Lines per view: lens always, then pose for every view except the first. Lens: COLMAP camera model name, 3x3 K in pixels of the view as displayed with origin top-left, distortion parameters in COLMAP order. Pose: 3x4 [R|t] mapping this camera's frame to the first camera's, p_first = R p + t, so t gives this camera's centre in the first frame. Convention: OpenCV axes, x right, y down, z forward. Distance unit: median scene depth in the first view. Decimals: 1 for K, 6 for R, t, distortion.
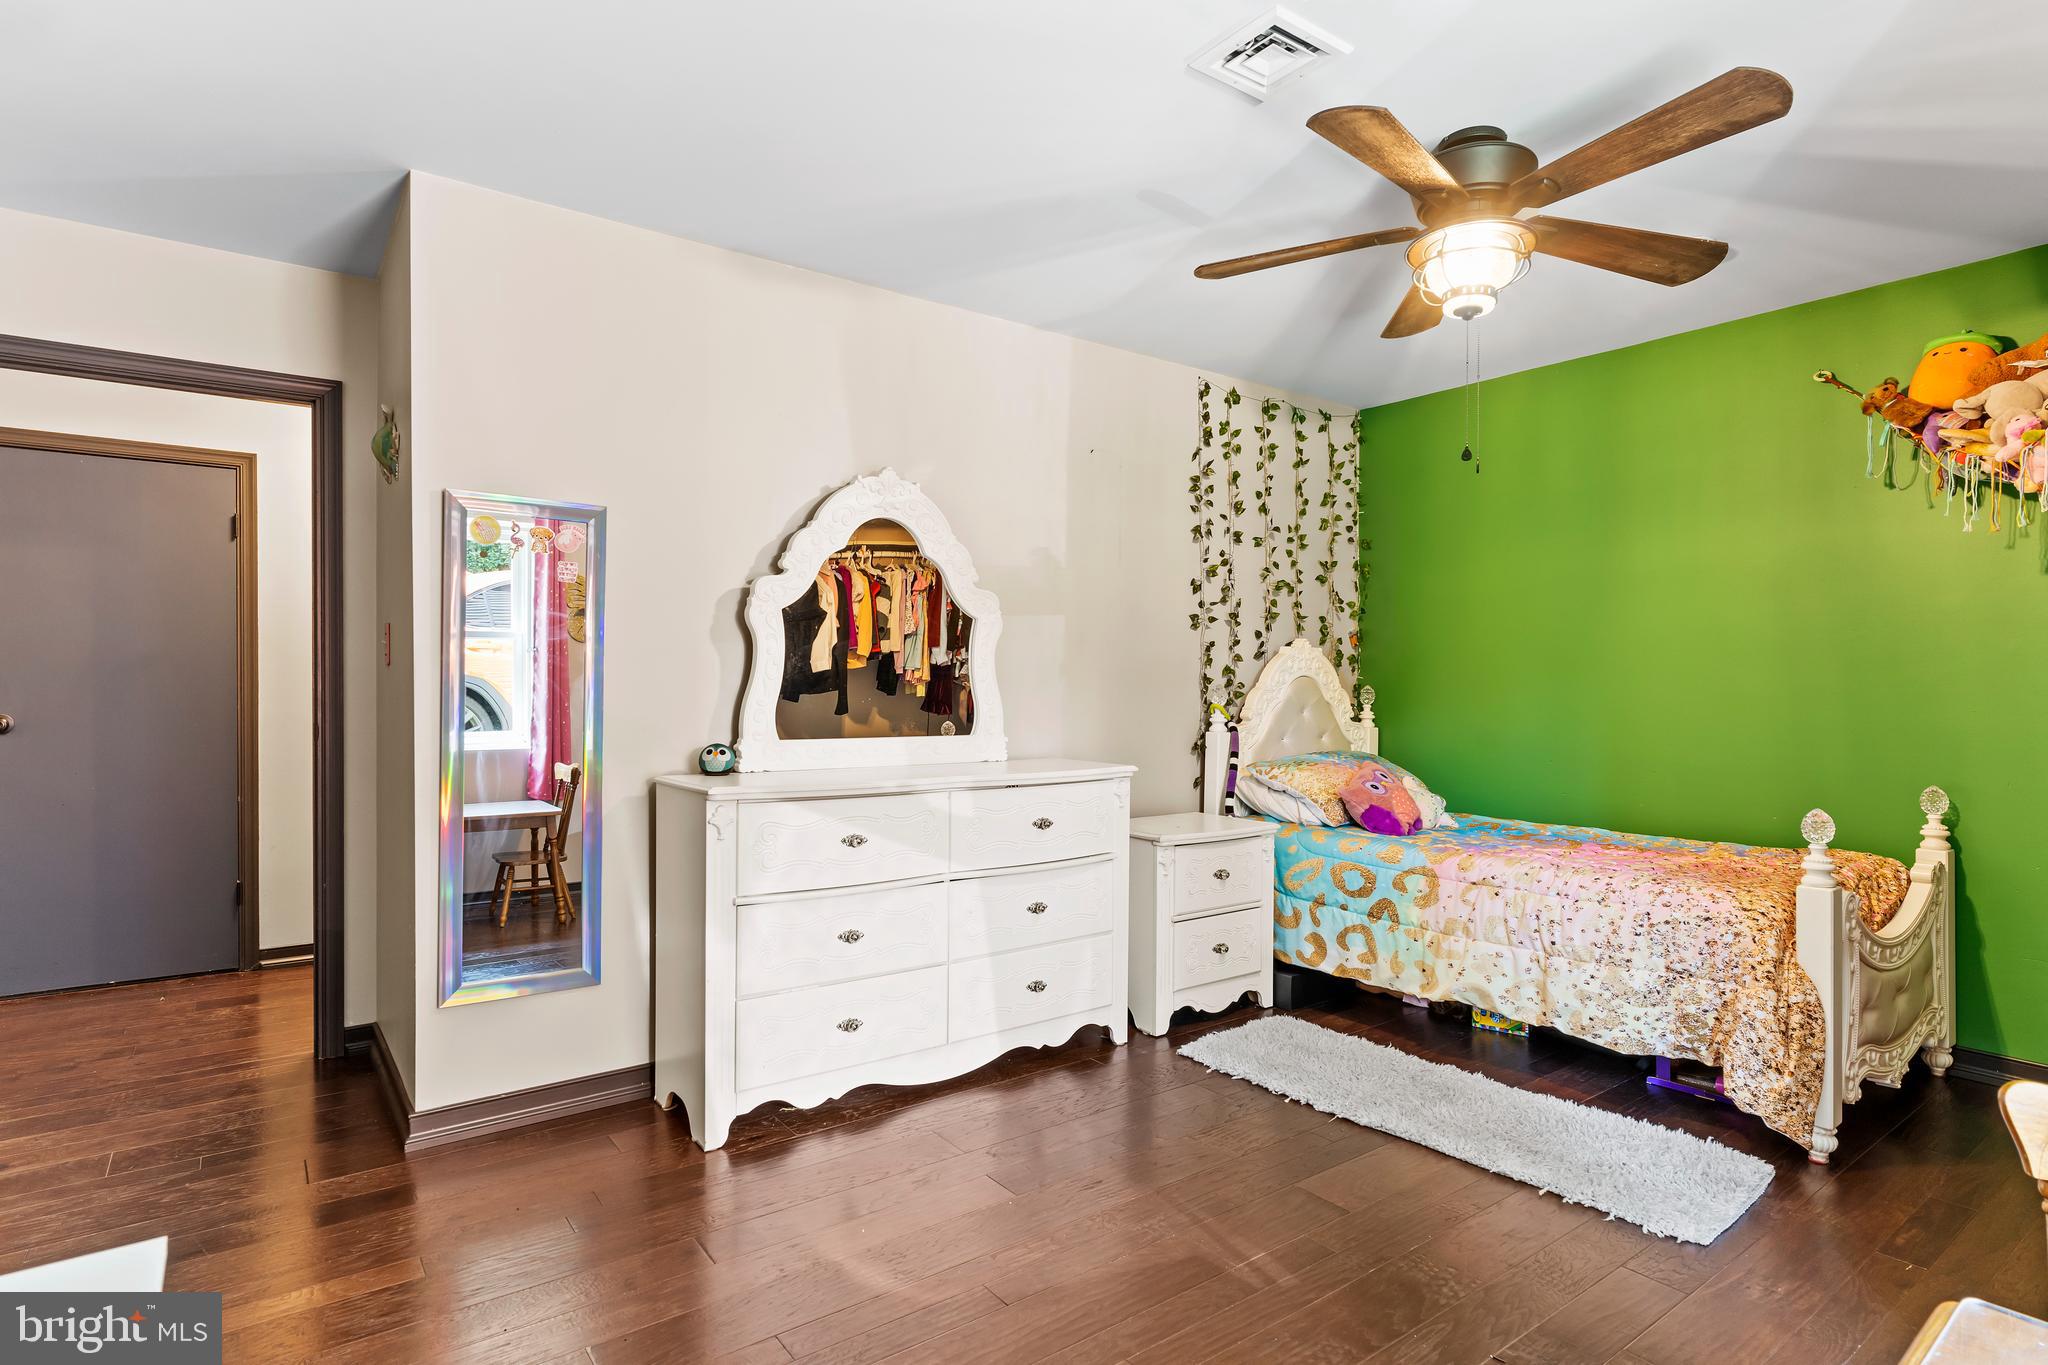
lens RADIAL K [[1069.6, 0, 1023.5], [0, 1069.6, 693.2], [0, 0, 1]] dist [0.001638, 0.000312]
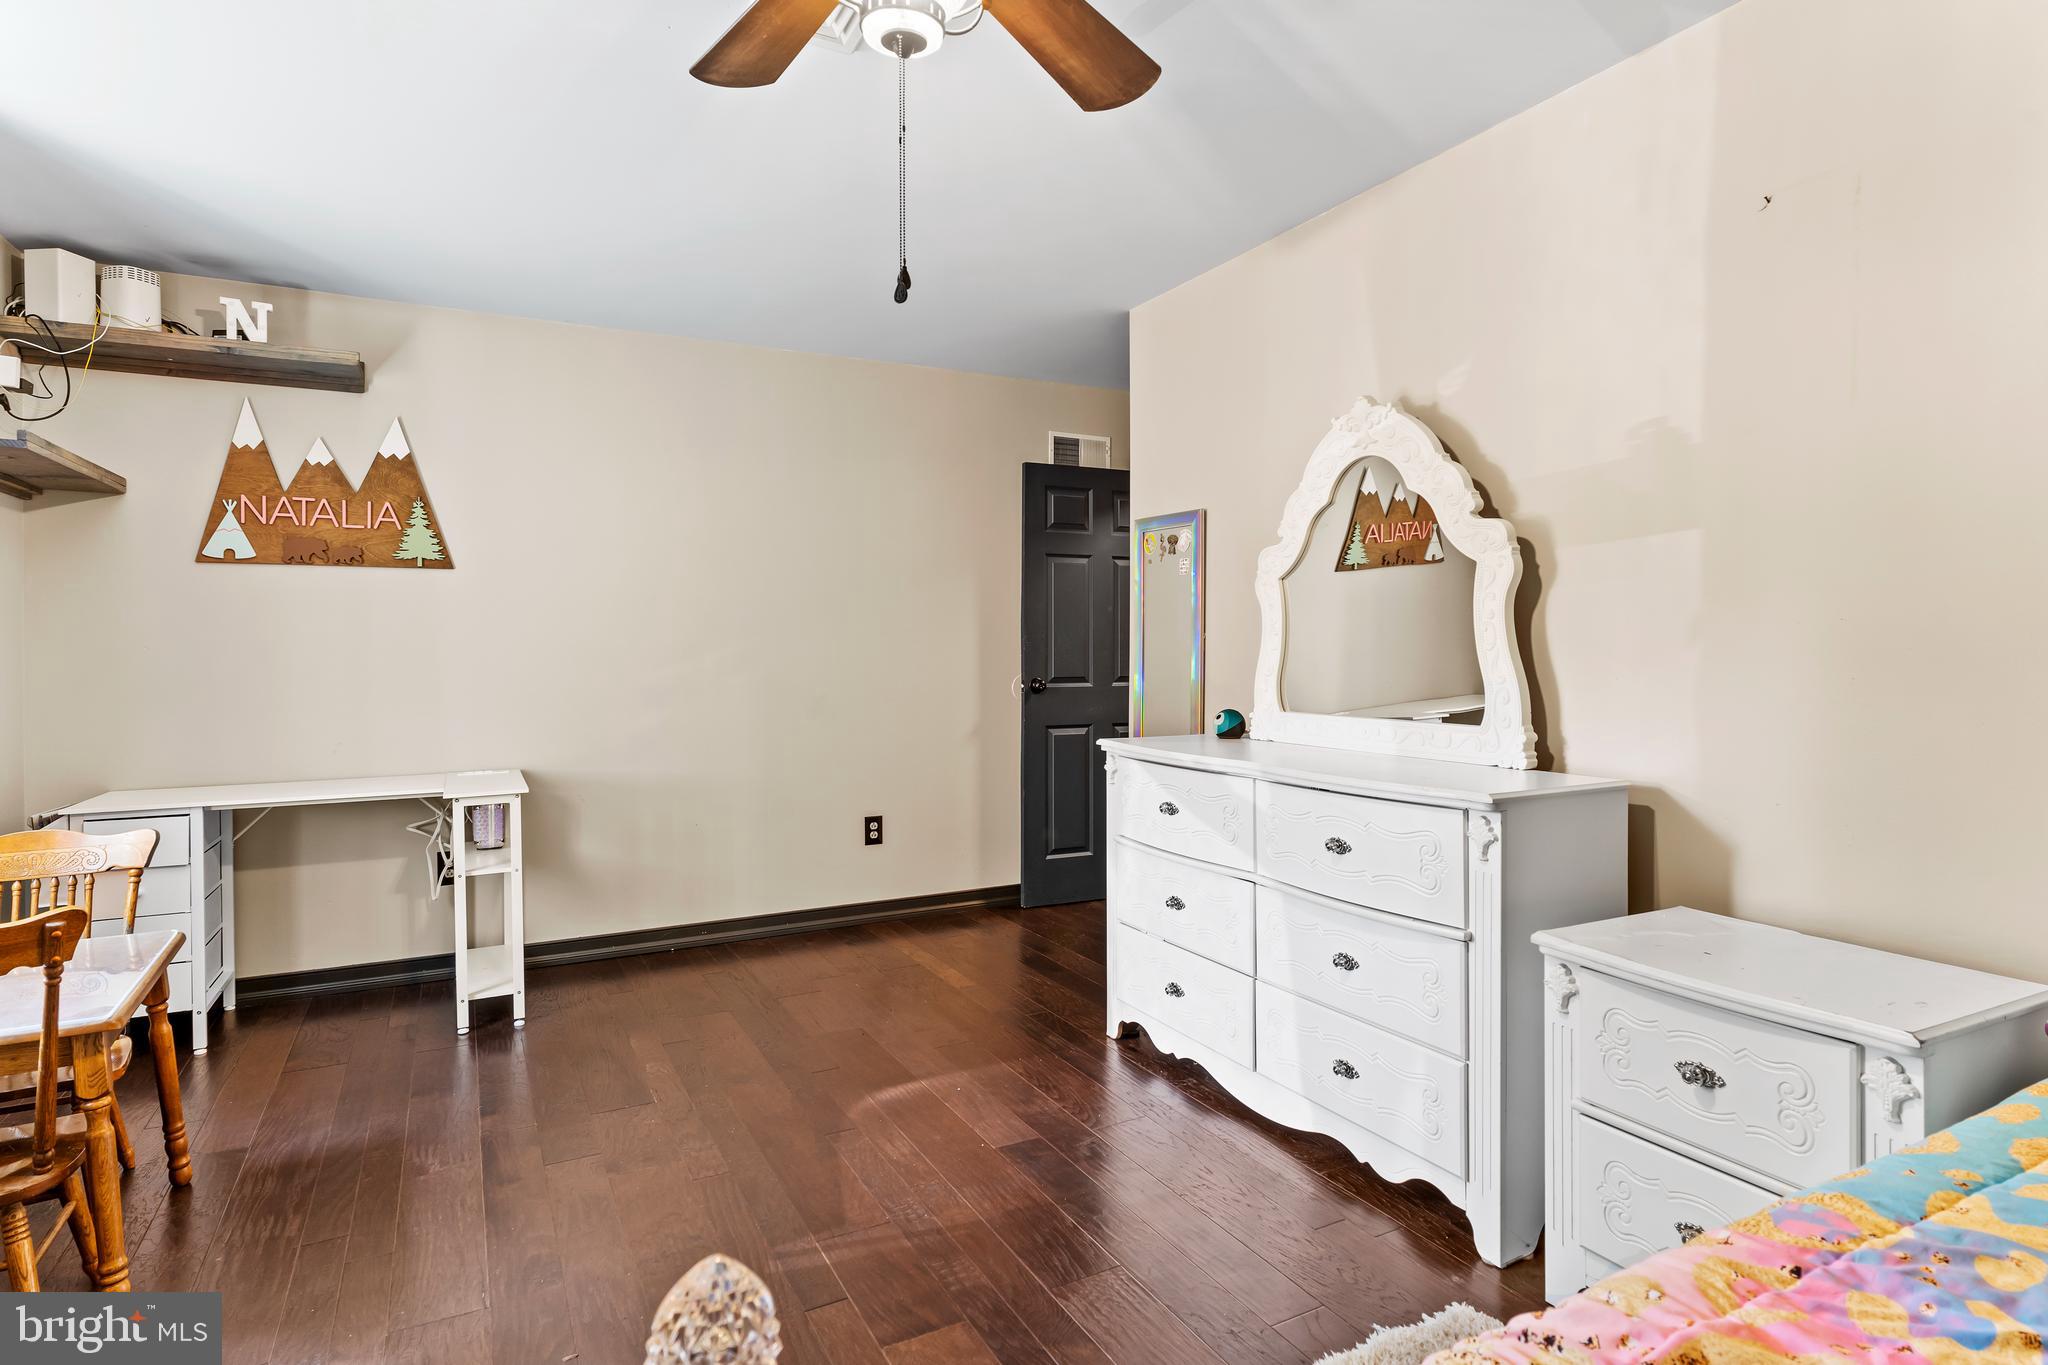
lens RADIAL K [[1090.5, 0, 1024.4], [0, 1090.5, 644.8], [0, 0, 1]] dist [-0.003245, -0.000048]
pose [[-0.154309, -0.007229, -0.987996, 0.865066], [-0.003955, 0.999970, -0.006699, -0.010424], [0.988015, 0.002873, -0.154333, 0.991762]]
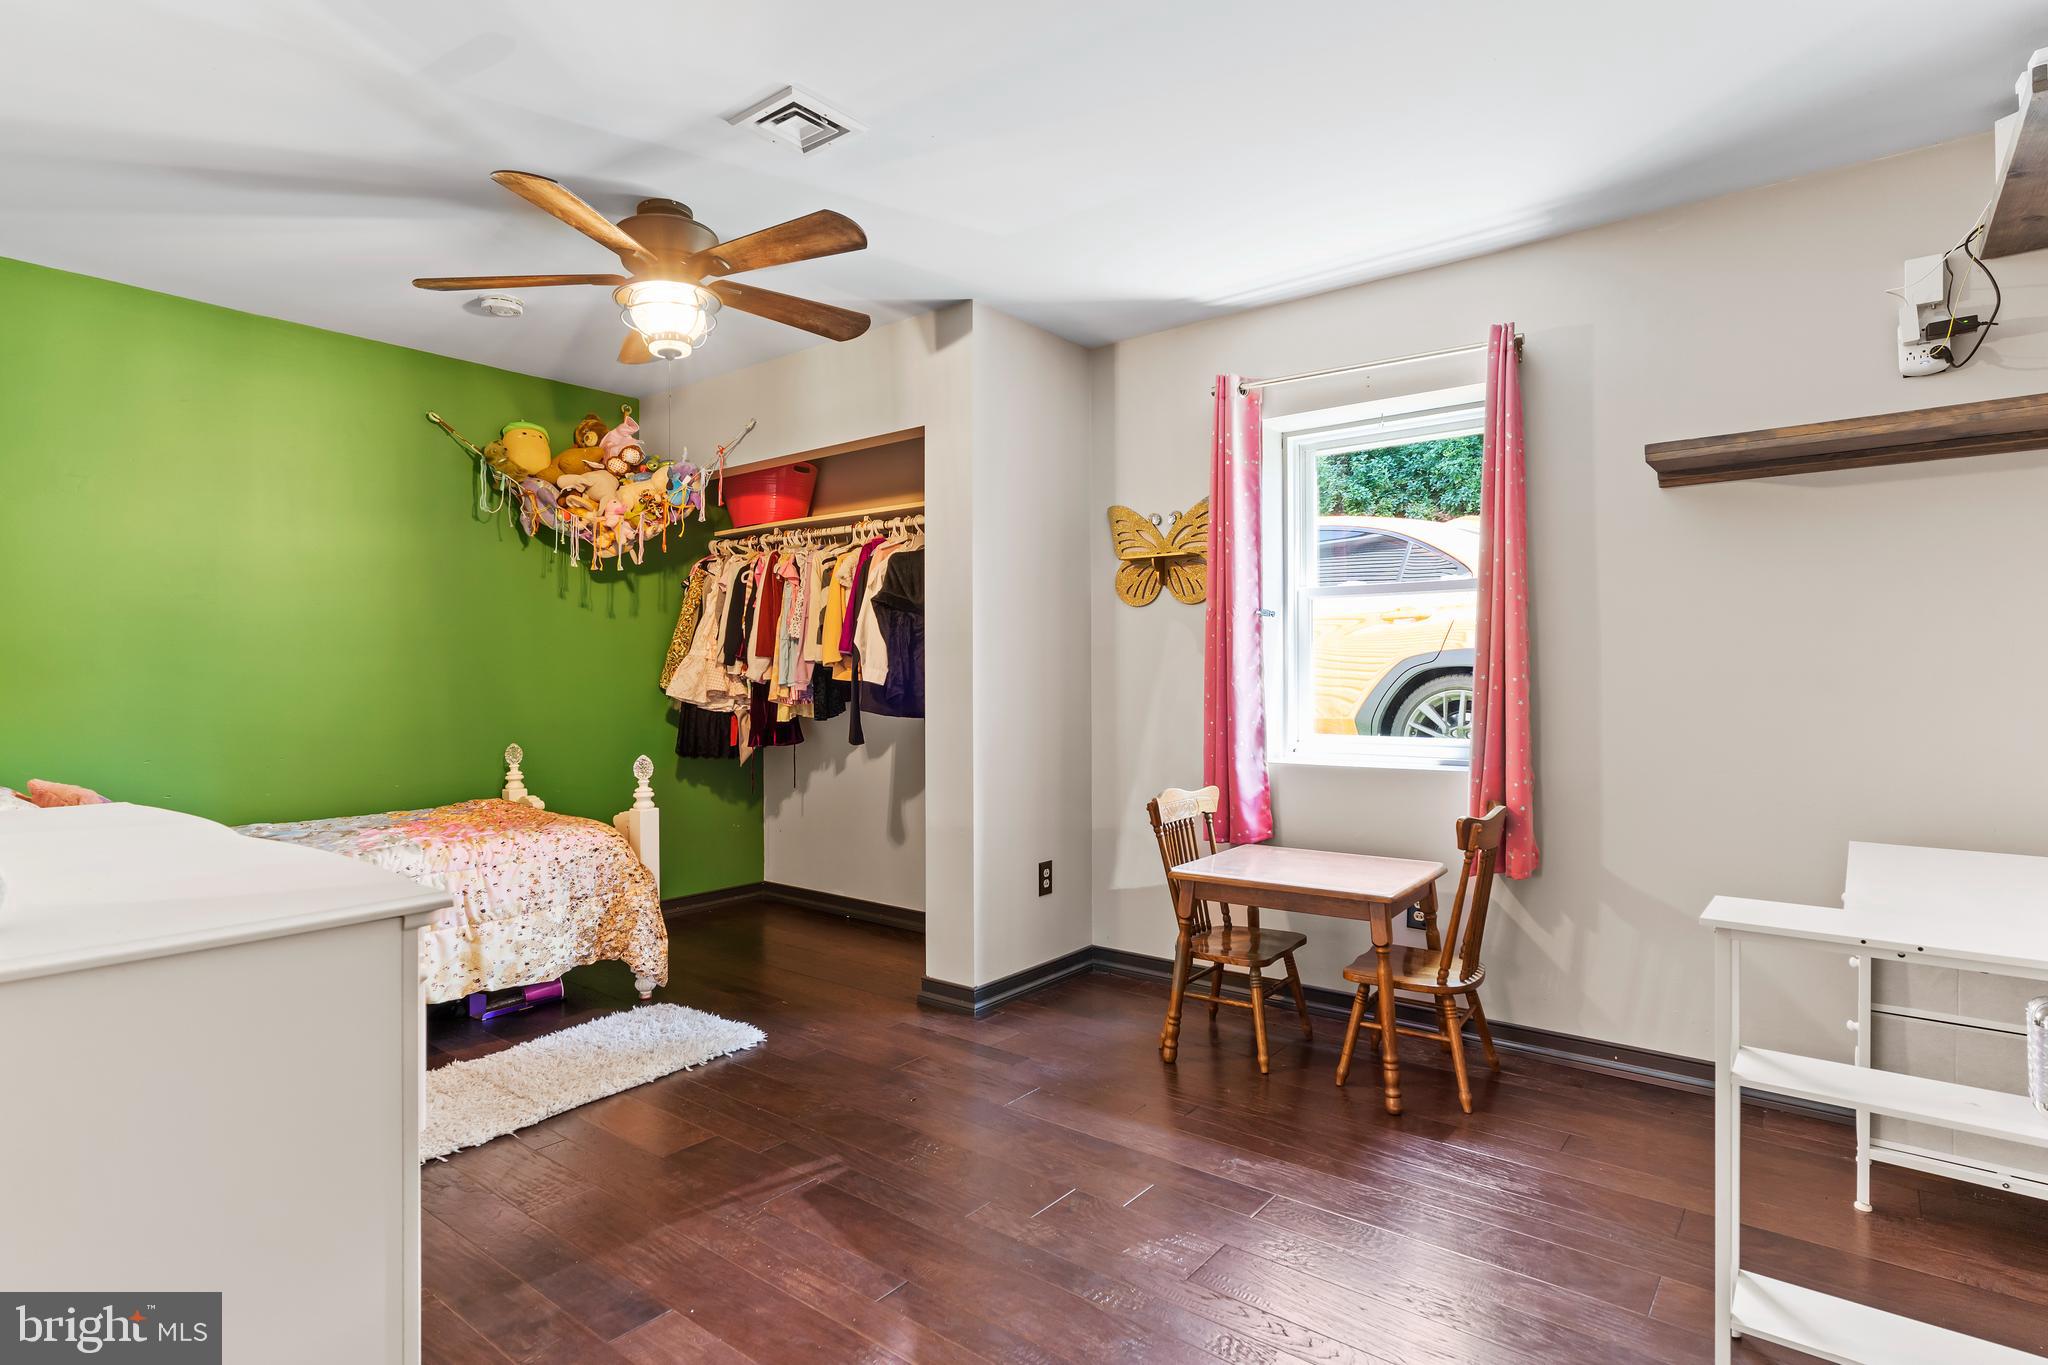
lens RADIAL K [[1045.9, 0, 1016.7], [0, 1045.9, 677.6], [0, 0, 1]] dist [-0.005393, 0.000565]
pose [[-0.254336, -0.003815, 0.967108, -0.679894], [0.010409, 0.999923, 0.006682, -0.000657], [-0.967060, 0.011766, -0.254277, 0.787685]]
